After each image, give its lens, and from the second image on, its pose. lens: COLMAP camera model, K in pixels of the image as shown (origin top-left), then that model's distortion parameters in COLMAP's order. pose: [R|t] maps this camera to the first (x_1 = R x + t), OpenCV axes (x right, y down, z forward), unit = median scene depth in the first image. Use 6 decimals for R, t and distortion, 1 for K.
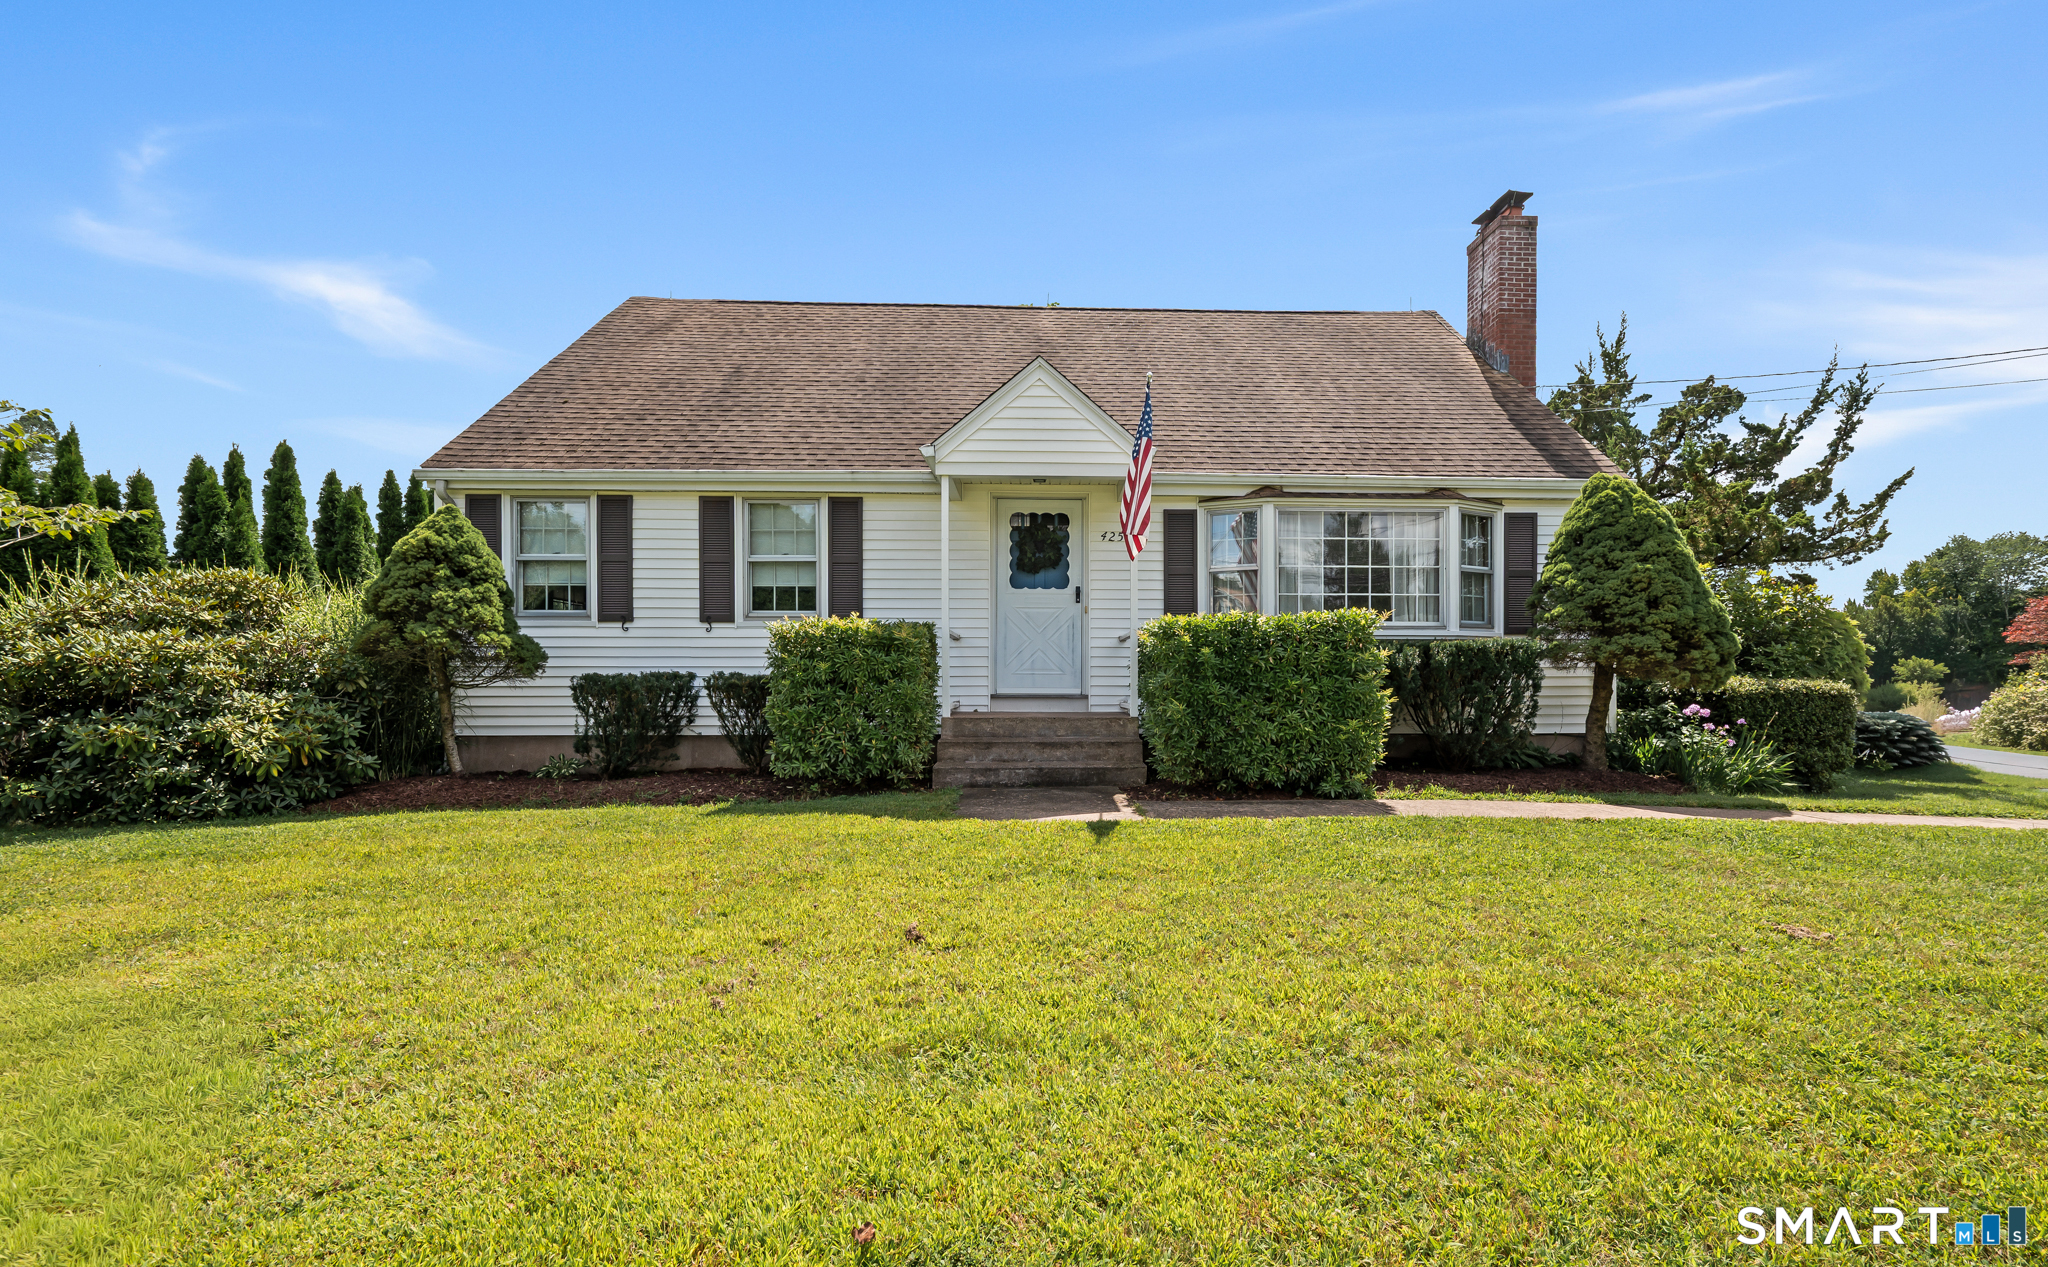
lens RADIAL K [[845.7, 0, 1024.1], [0, 845.7, 680.2], [0, 0, 1]] dist [0.015081, 0.000015]
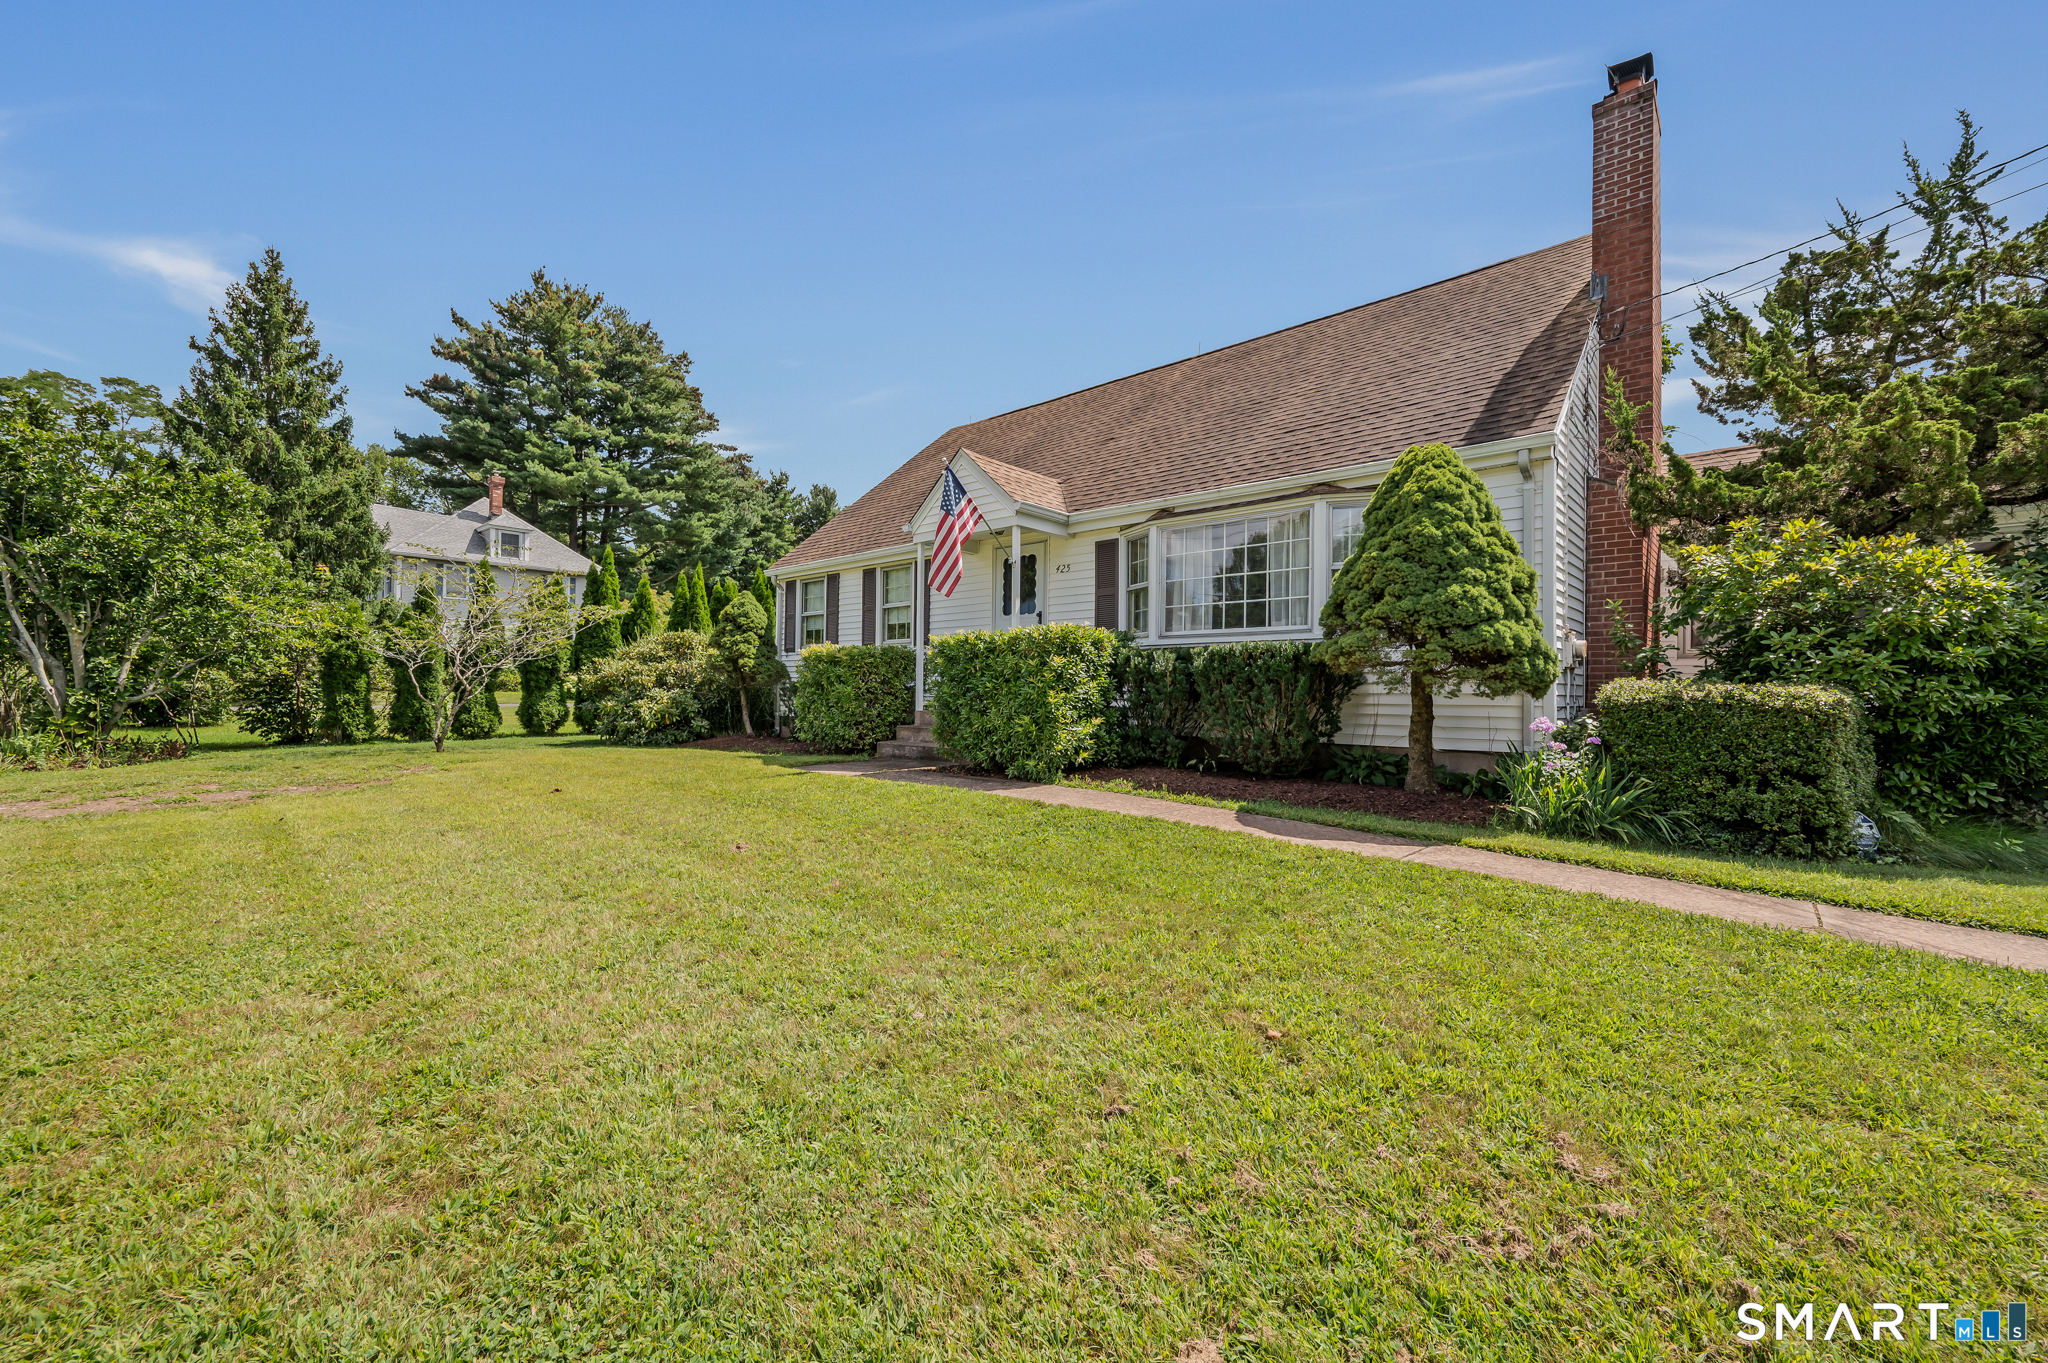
lens RADIAL K [[787.0, 0, 1024.0], [0, 787.0, 681.5], [0, 0, 1]] dist [-0.000693, -0.000090]
pose [[0.727481, -0.000997, -0.686127, 0.868089], [-0.006515, 0.999944, -0.008361, 0.004393], [0.686096, 0.010552, 0.727434, 0.135716]]
